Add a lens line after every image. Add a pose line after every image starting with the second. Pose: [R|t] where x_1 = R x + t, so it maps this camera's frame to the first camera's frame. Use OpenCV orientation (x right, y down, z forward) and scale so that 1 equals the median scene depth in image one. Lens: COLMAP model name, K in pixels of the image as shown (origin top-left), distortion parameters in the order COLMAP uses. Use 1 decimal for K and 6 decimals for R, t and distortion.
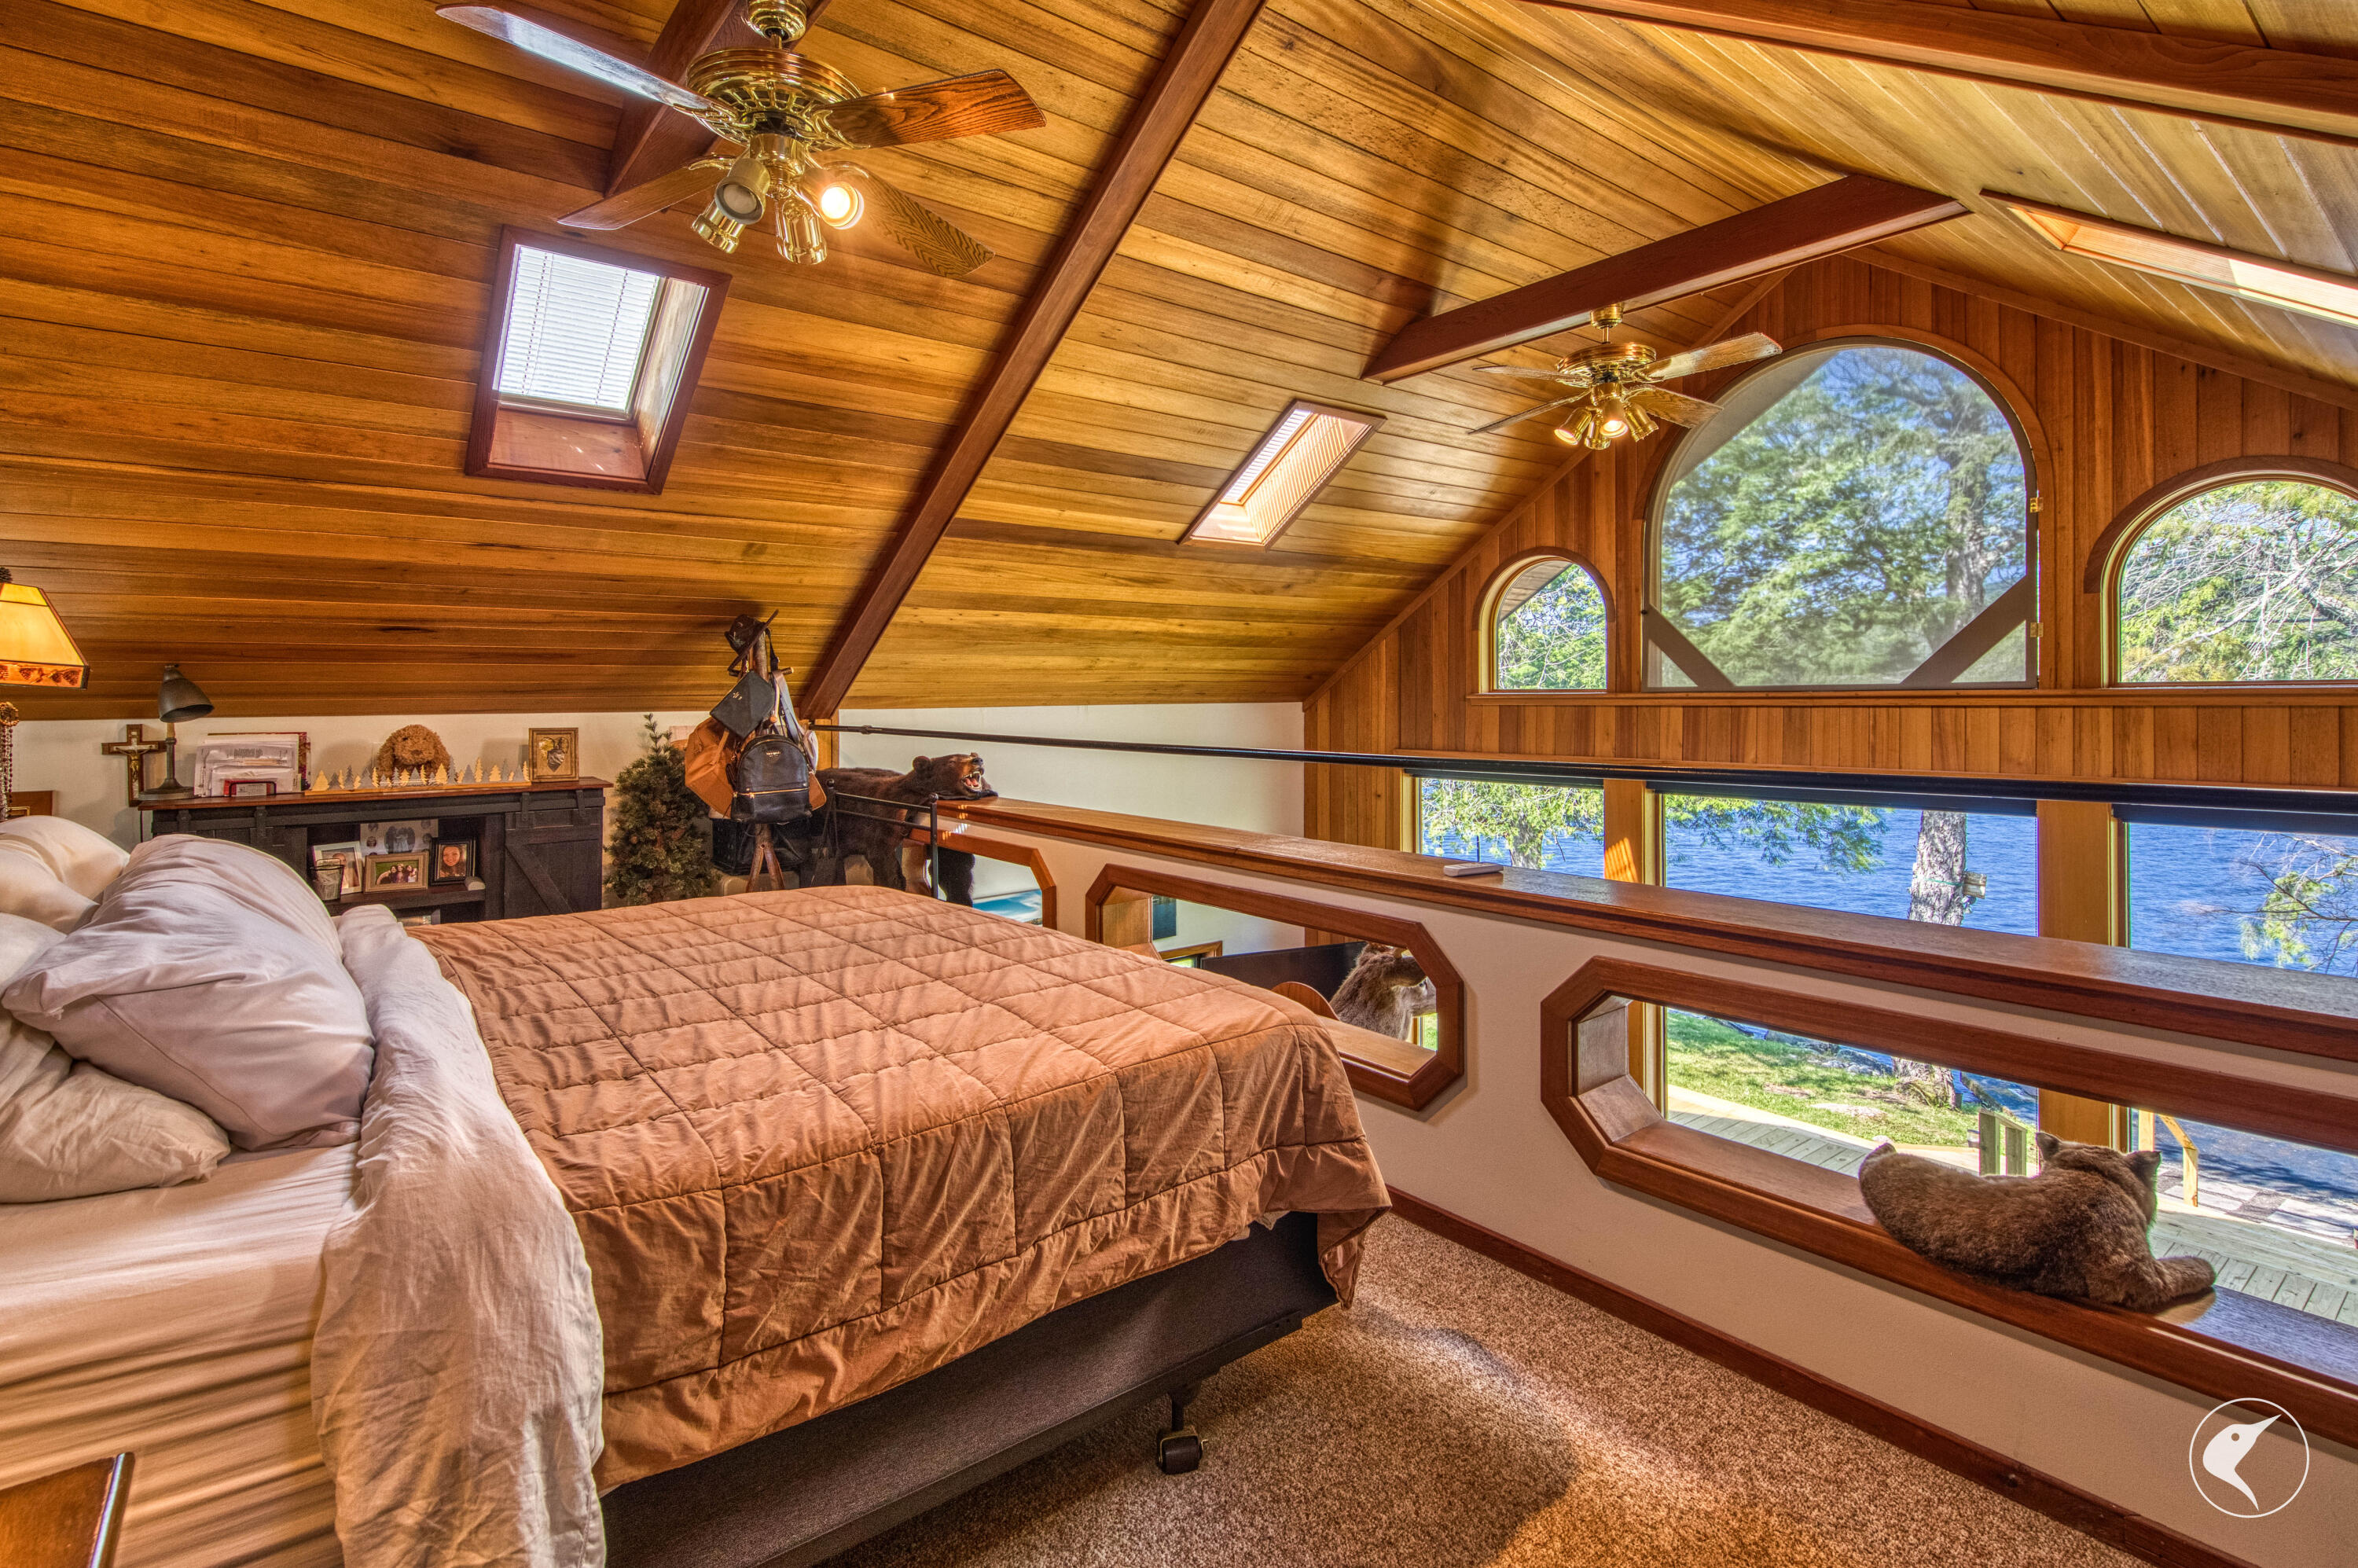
lens RADIAL K [[1099.0, 0, 1271.8], [0, 1099.0, 671.8], [0, 0, 1]] dist [0.015393, -0.005434]
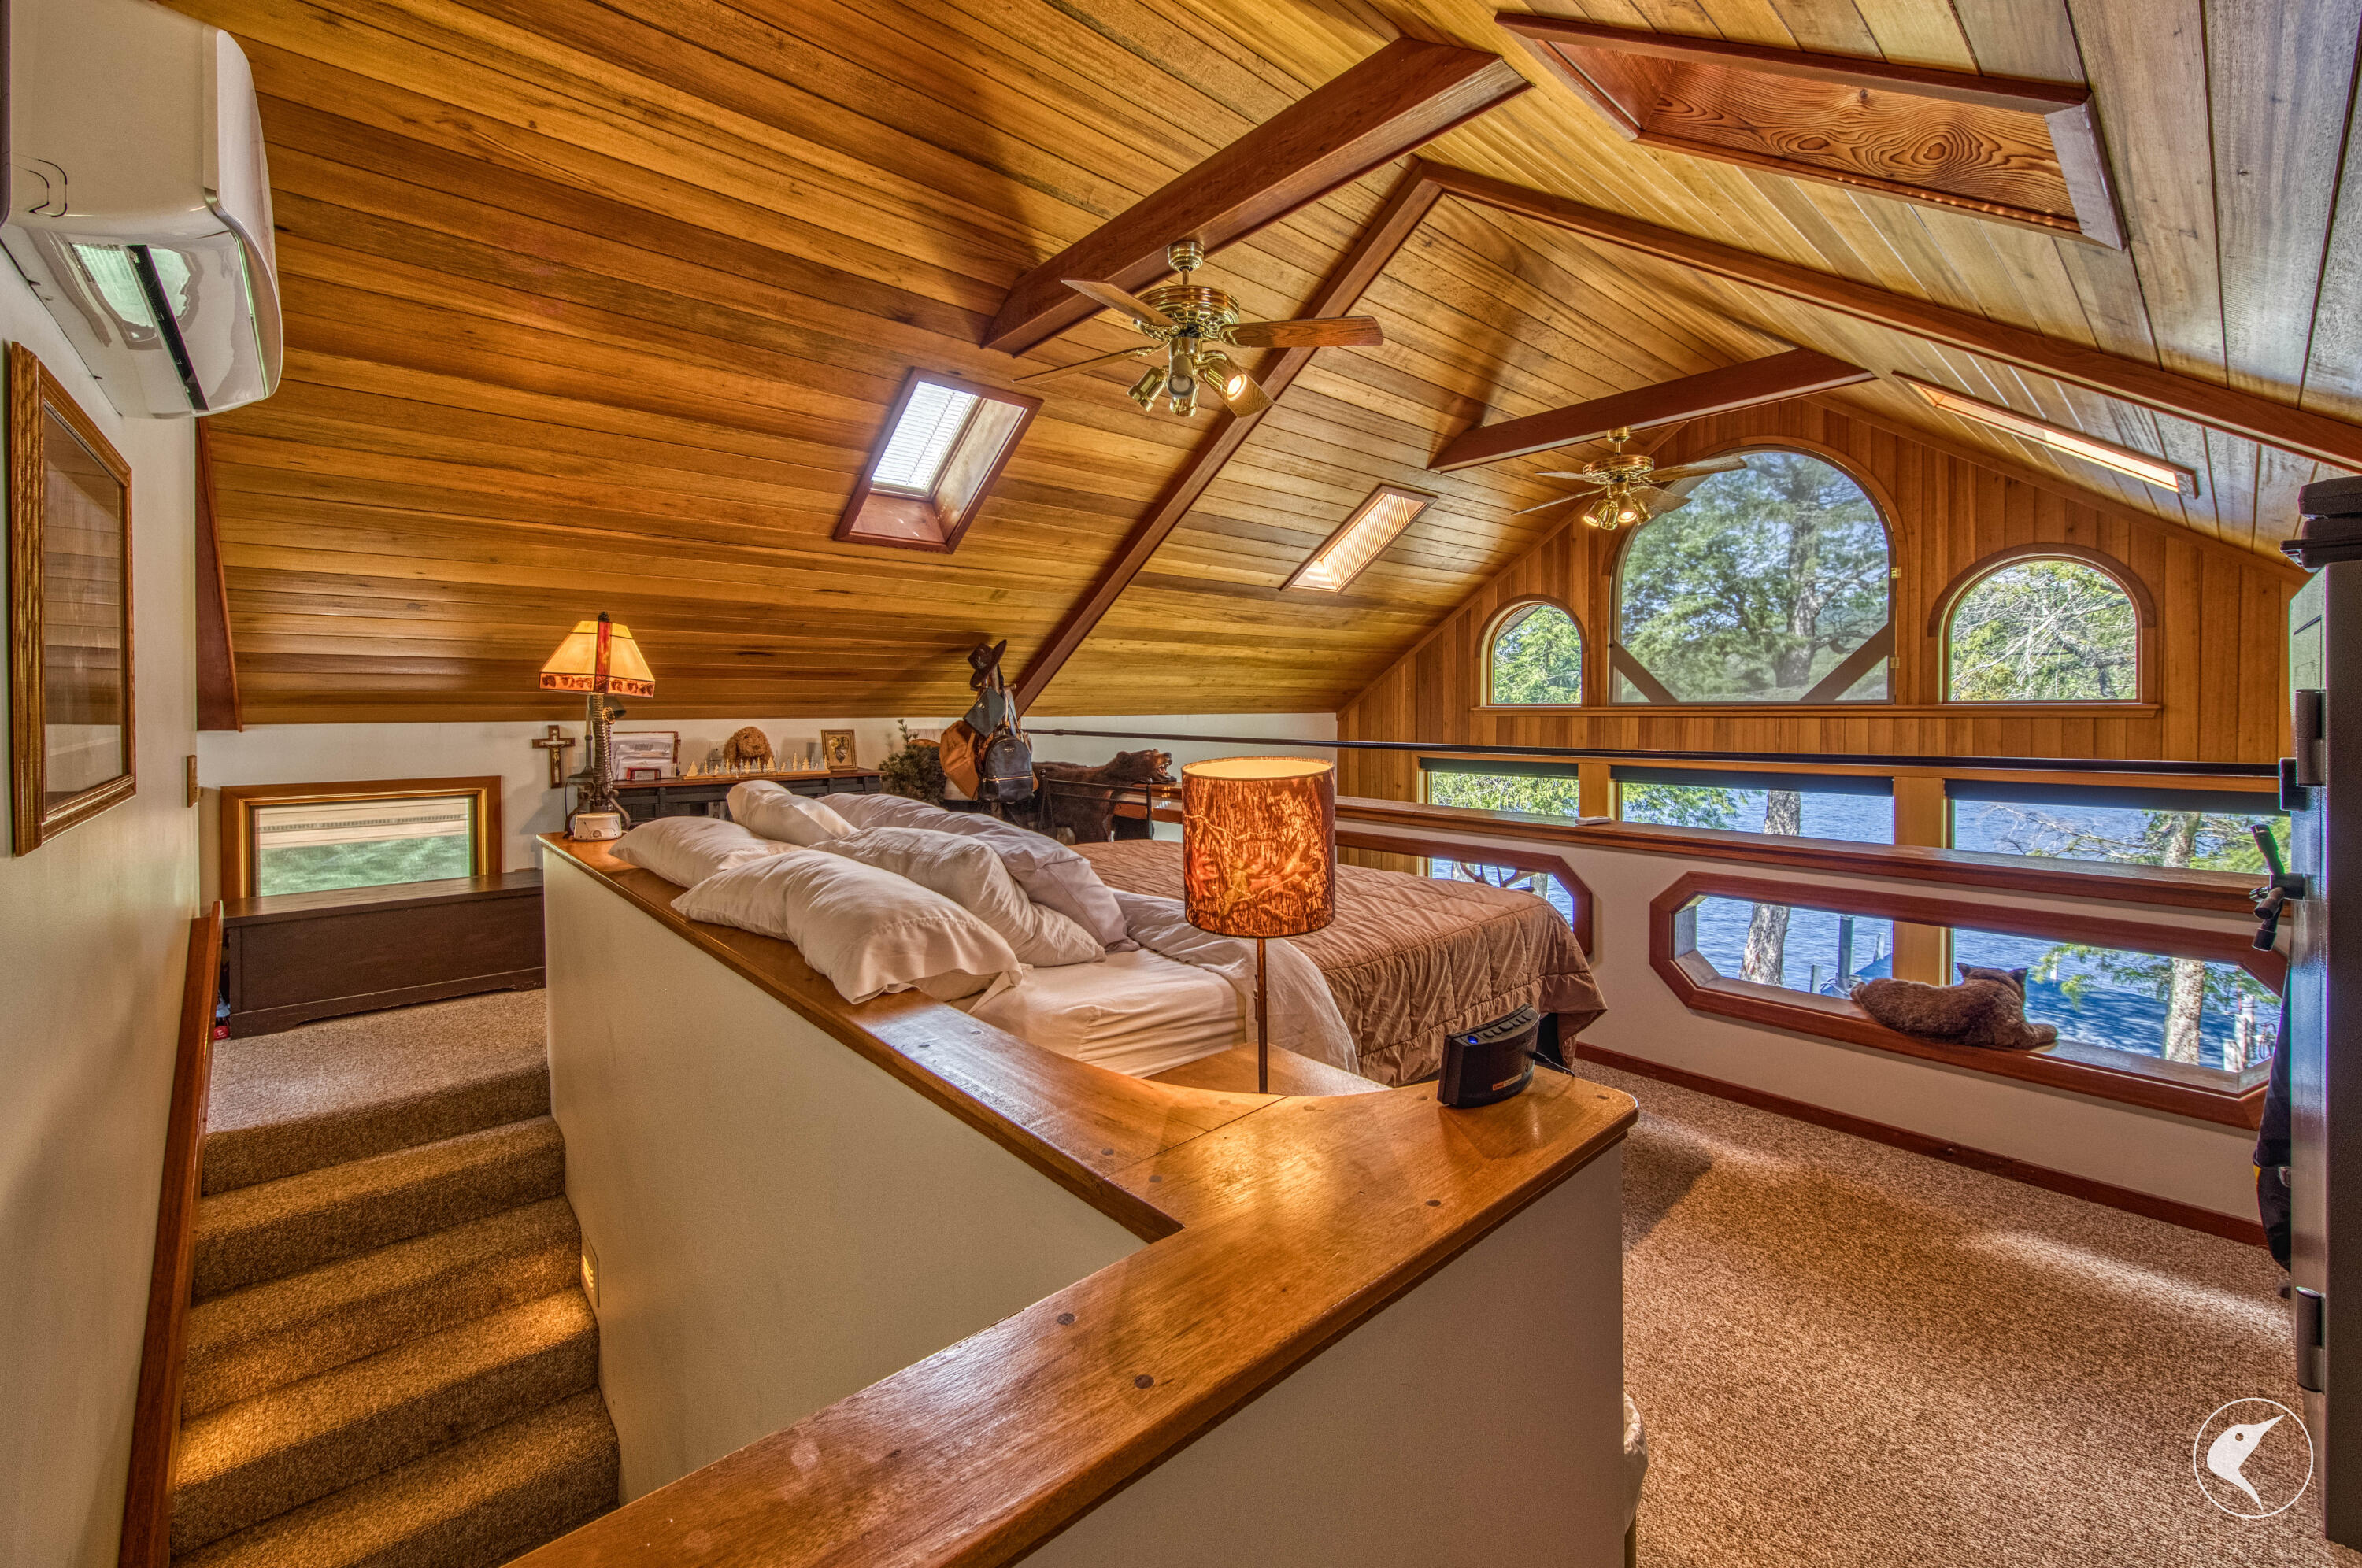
lens RADIAL K [[974.1, 0, 1292.4], [0, 974.1, 702.4], [0, 0, 1]] dist [0.009666, -0.000322]
pose [[0.994914, 0.004659, 0.100618, -0.229022], [-0.006184, 0.999871, 0.014849, -0.001375], [-0.100536, -0.015395, 0.994814, -0.186656]]
